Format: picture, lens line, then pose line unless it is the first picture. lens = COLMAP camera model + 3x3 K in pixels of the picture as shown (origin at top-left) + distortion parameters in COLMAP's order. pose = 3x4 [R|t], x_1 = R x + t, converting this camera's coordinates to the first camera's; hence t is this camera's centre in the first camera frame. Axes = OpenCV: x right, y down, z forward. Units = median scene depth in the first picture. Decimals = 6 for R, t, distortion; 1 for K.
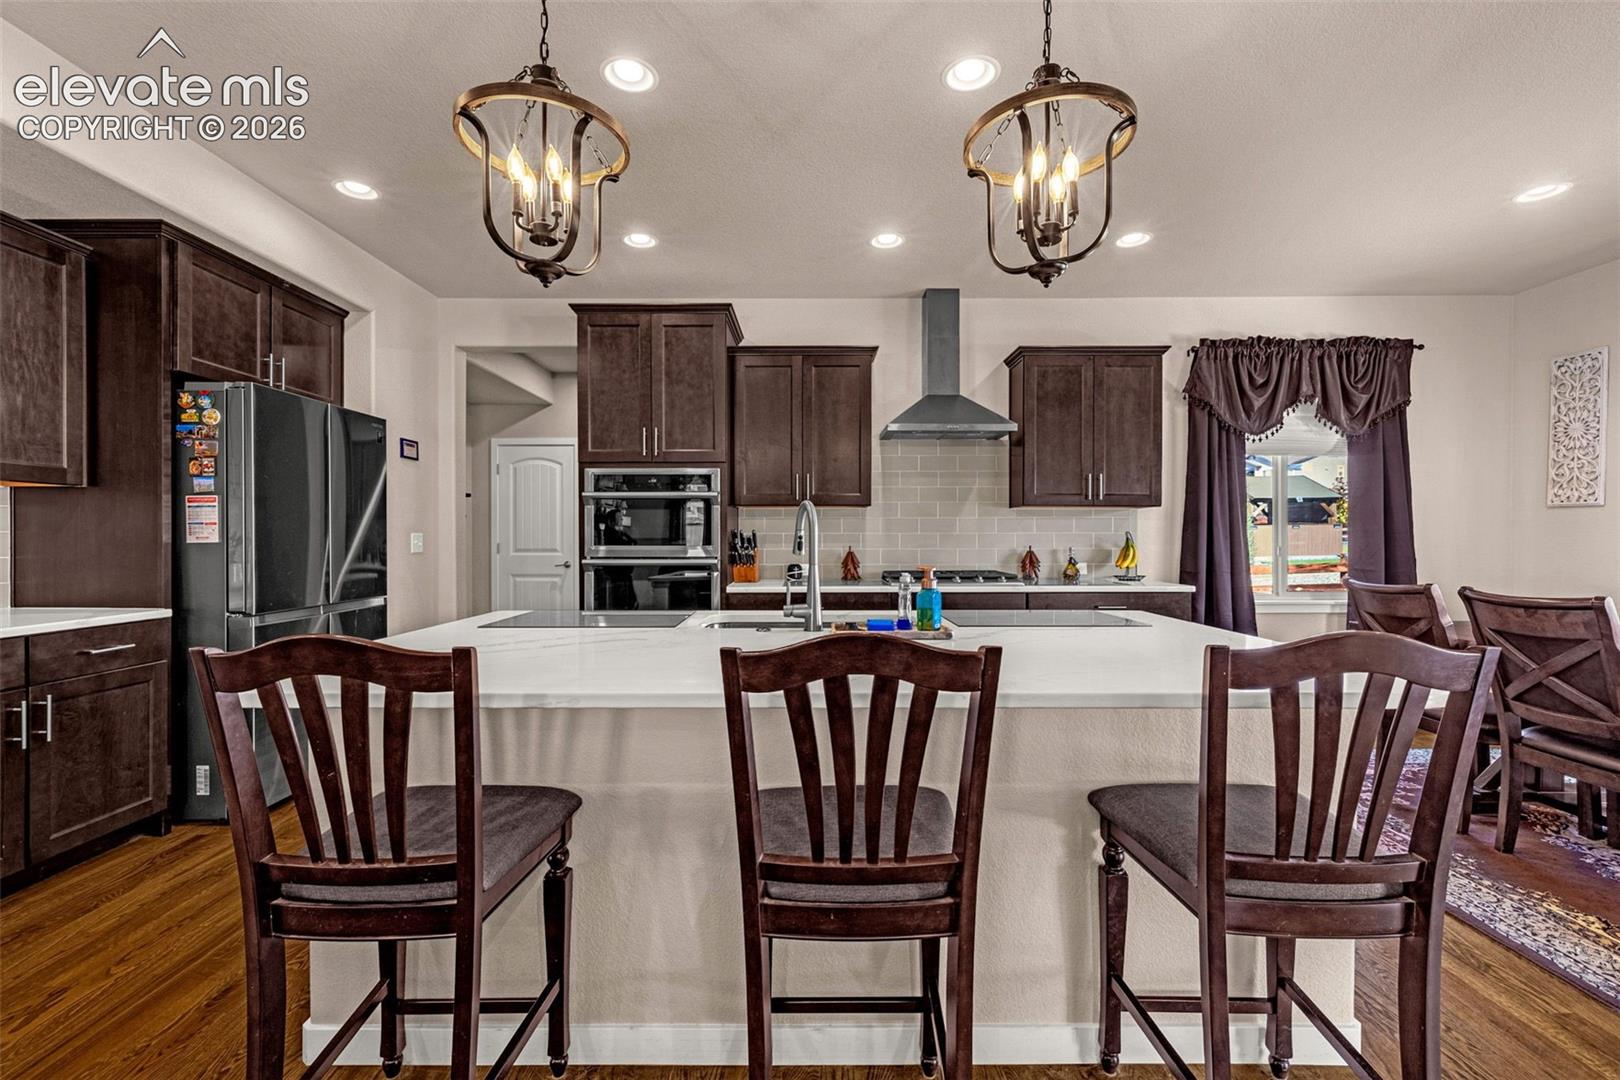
lens RADIAL K [[697.0, 0, 804.2], [0, 697.0, 538.6], [0, 0, 1]] dist [0.002708, 0.000671]
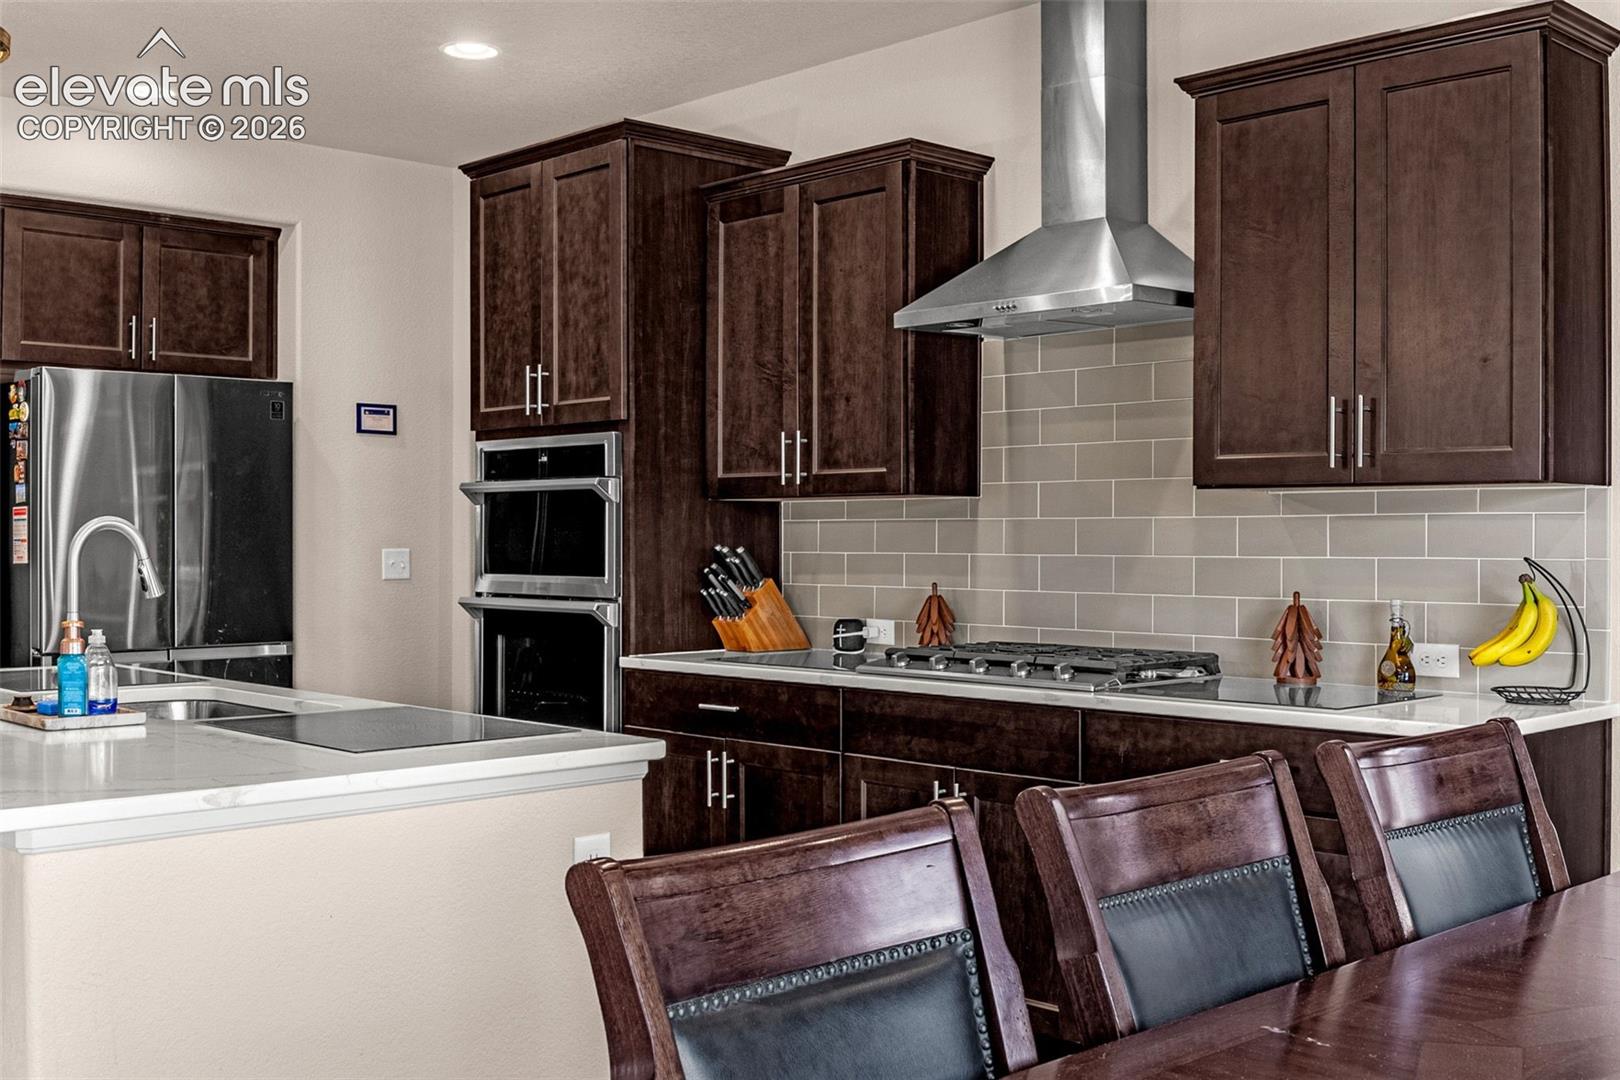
lens RADIAL K [[1724.8, 0, 810.0], [0, 1724.8, 540.0], [0, 0, 1]] dist [-0.000685, -0.158711]
pose [[0.690867, 0.002438, -0.722977, 0.859799], [-0.003089, 0.999995, 0.000420, -0.018038], [0.722975, 0.001943, 0.690871, 0.185951]]
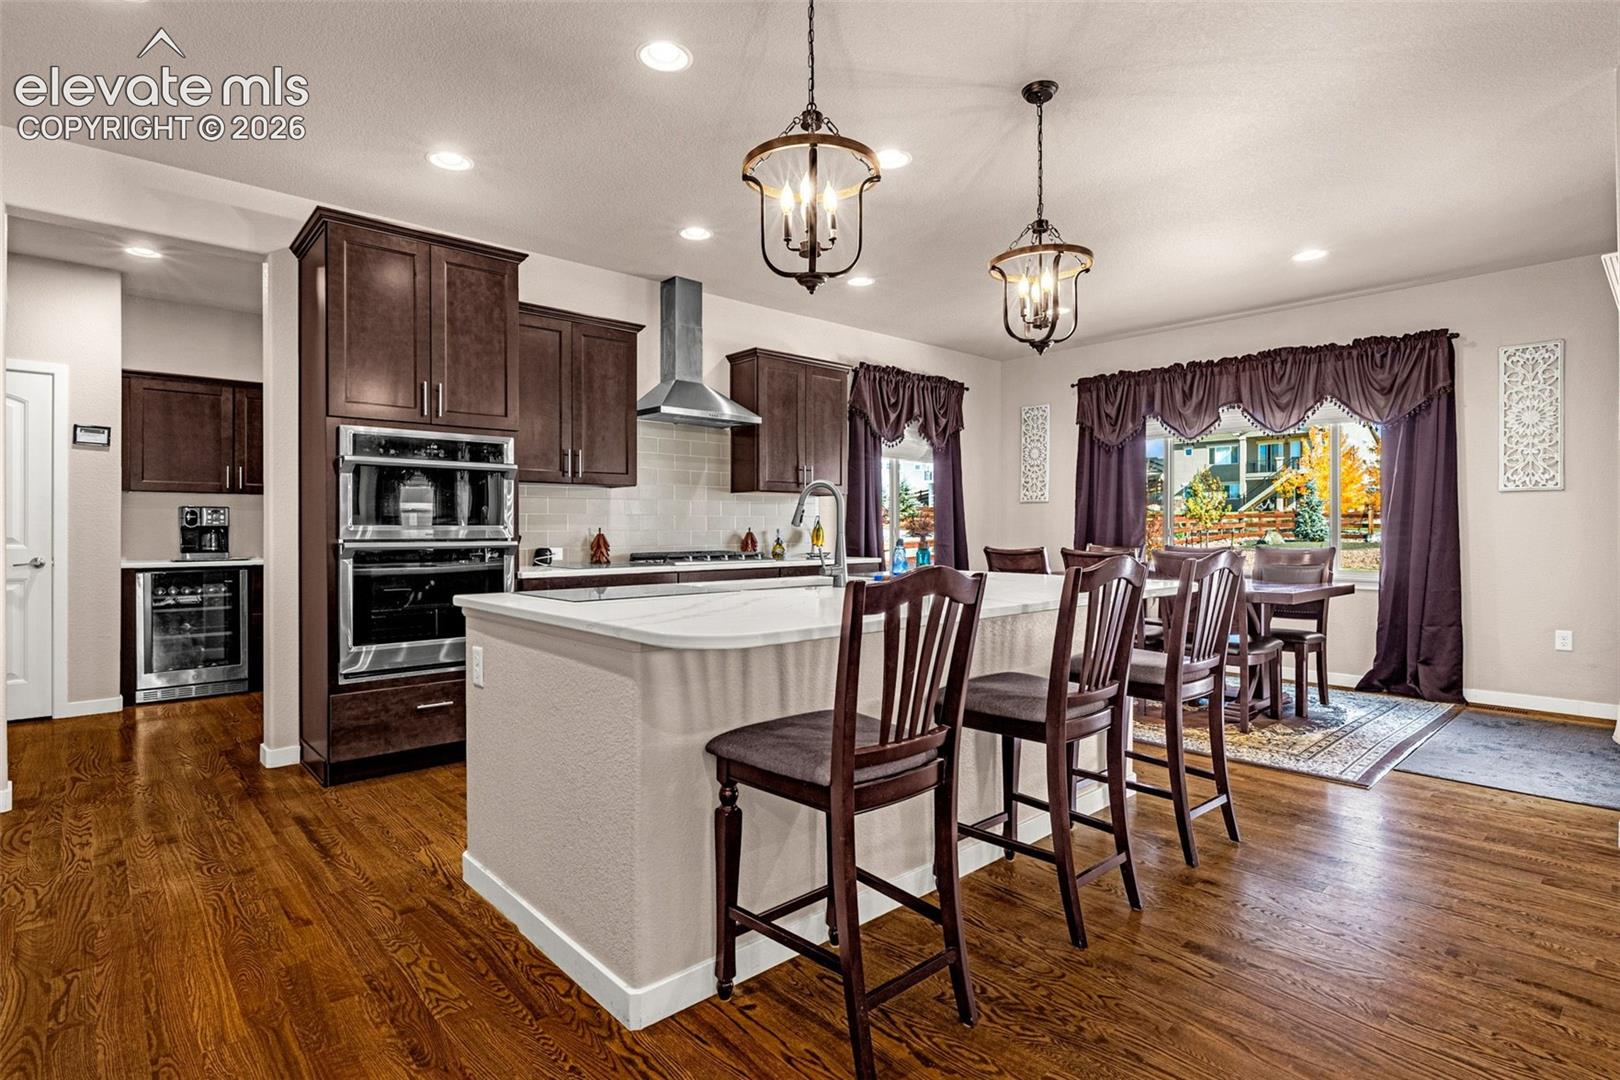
lens RADIAL K [[809.5, 0, 811.0], [0, 809.5, 527.0], [0, 0, 1]] dist [0.002062, 0.000348]
pose [[0.739436, 0.001580, 0.673225, -0.491856], [0.002825, 0.999981, -0.005450, 0.017202], [-0.673221, 0.005932, 0.739418, -0.009257]]
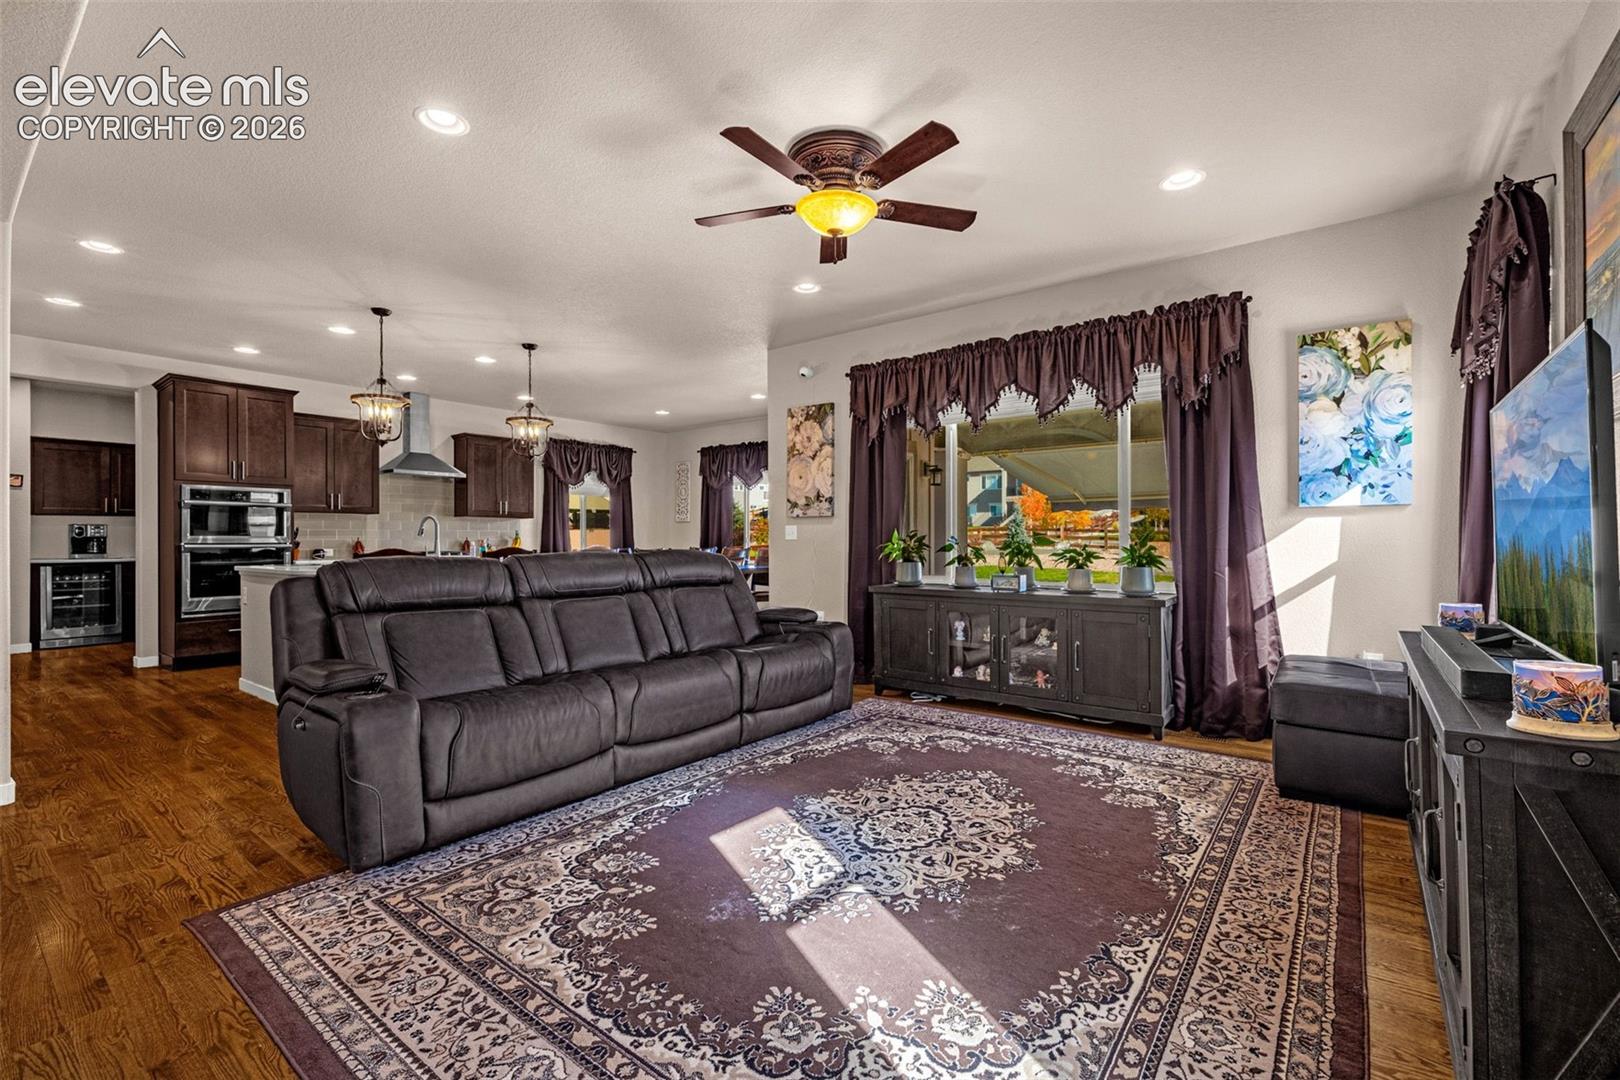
lens RADIAL K [[706.6, 0, 818.4], [0, 706.6, 537.5], [0, 0, 1]] dist [0.000524, 0.000163]
pose [[0.603254, 0.001320, 0.797548, -0.649904], [0.004578, 0.999976, -0.005118, 0.025475], [-0.797536, 0.006738, 0.603234, -0.937883]]
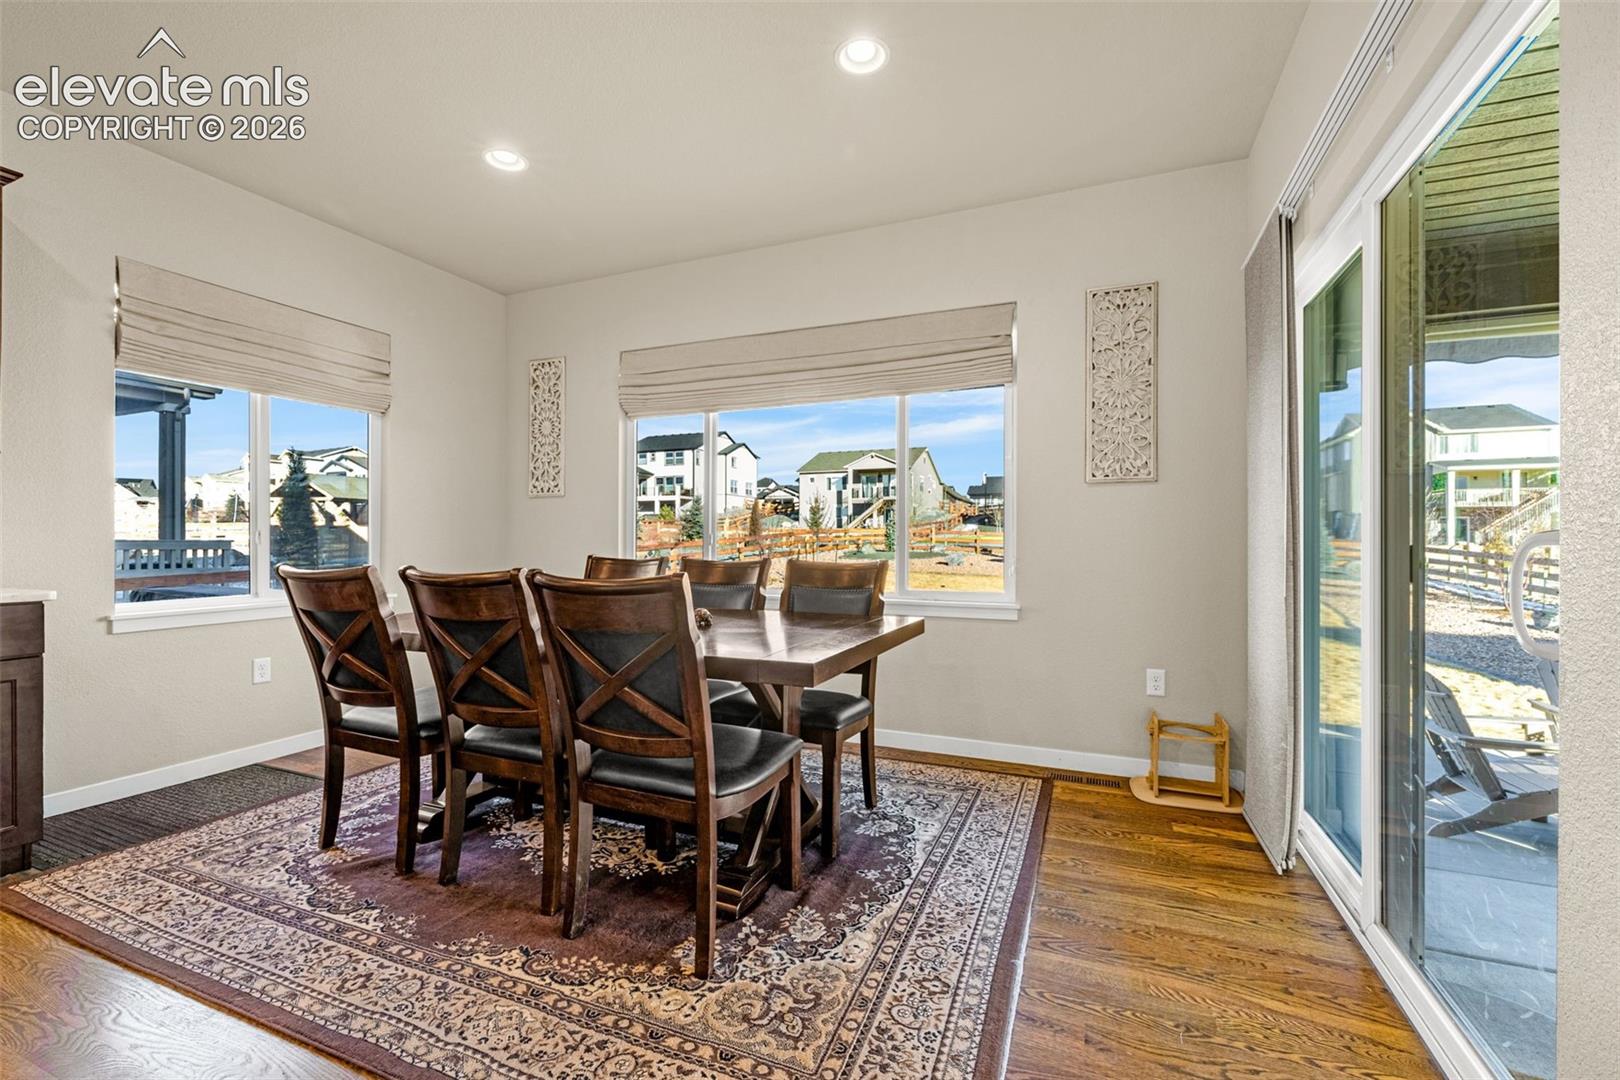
lens RADIAL K [[679.1, 0, 814.9], [0, 679.1, 534.5], [0, 0, 1]] dist [-0.001632, -0.000578]
pose [[0.384604, 0.007398, 0.923052, 0.261119], [0.001347, 0.999962, -0.008576, 0.024738], [-0.923081, 0.004541, 0.384579, 0.181726]]
